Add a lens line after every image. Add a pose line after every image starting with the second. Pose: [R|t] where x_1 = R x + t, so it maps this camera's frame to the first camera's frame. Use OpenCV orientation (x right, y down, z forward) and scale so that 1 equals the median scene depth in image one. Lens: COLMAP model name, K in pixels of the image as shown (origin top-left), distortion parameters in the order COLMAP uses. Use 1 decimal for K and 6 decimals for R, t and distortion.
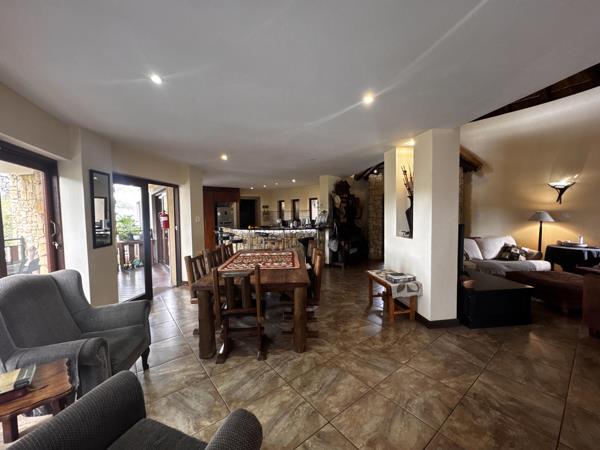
lens RADIAL K [[240.4, 0, 300.0], [0, 240.4, 225.0], [0, 0, 1]] dist [-0.002823, 0.000016]
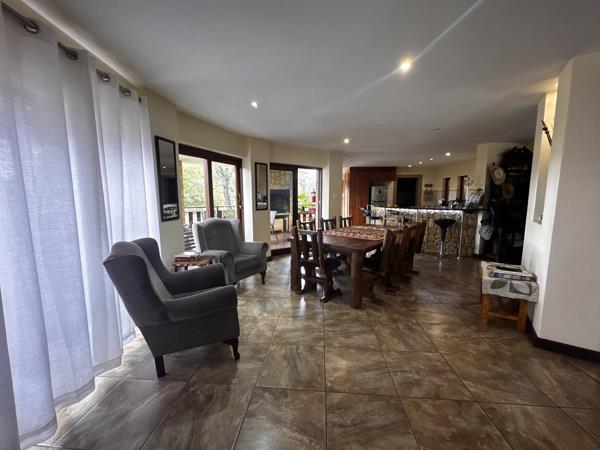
lens RADIAL K [[240.4, 0, 300.0], [0, 240.4, 225.0], [0, 0, 1]] dist [-0.002823, 0.000016]
pose [[0.728355, 0.098028, -0.678151, 0.223320], [-0.043638, 0.994340, 0.096865, 0.010391], [0.683809, -0.040959, 0.728511, -0.004748]]
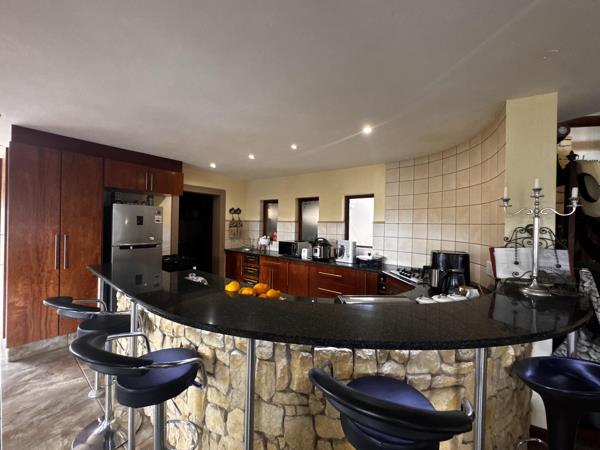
lens RADIAL K [[240.4, 0, 300.0], [0, 240.4, 225.0], [0, 0, 1]] dist [-0.002823, 0.000016]
pose [[0.972227, 0.033981, 0.231558, -0.211754], [-0.023031, 0.998492, -0.049827, -0.041532], [-0.232902, 0.043110, 0.971544, 0.804411]]
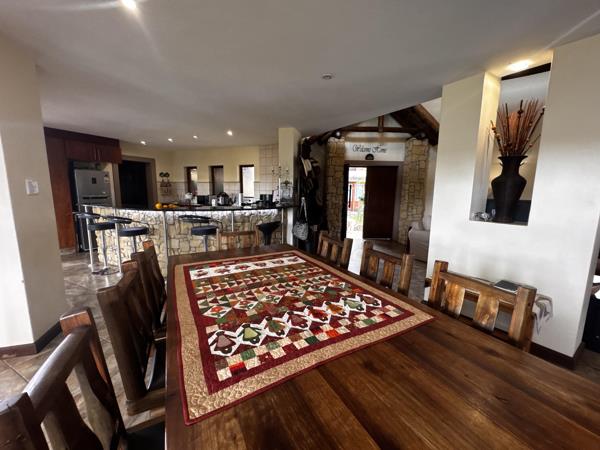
lens RADIAL K [[240.4, 0, 300.0], [0, 240.4, 225.0], [0, 0, 1]] dist [-0.002823, 0.000016]
pose [[0.899423, -0.037743, 0.435446, -0.166262], [-0.003362, 0.995638, 0.093242, 0.000361], [-0.437065, -0.085328, 0.895373, 0.366092]]
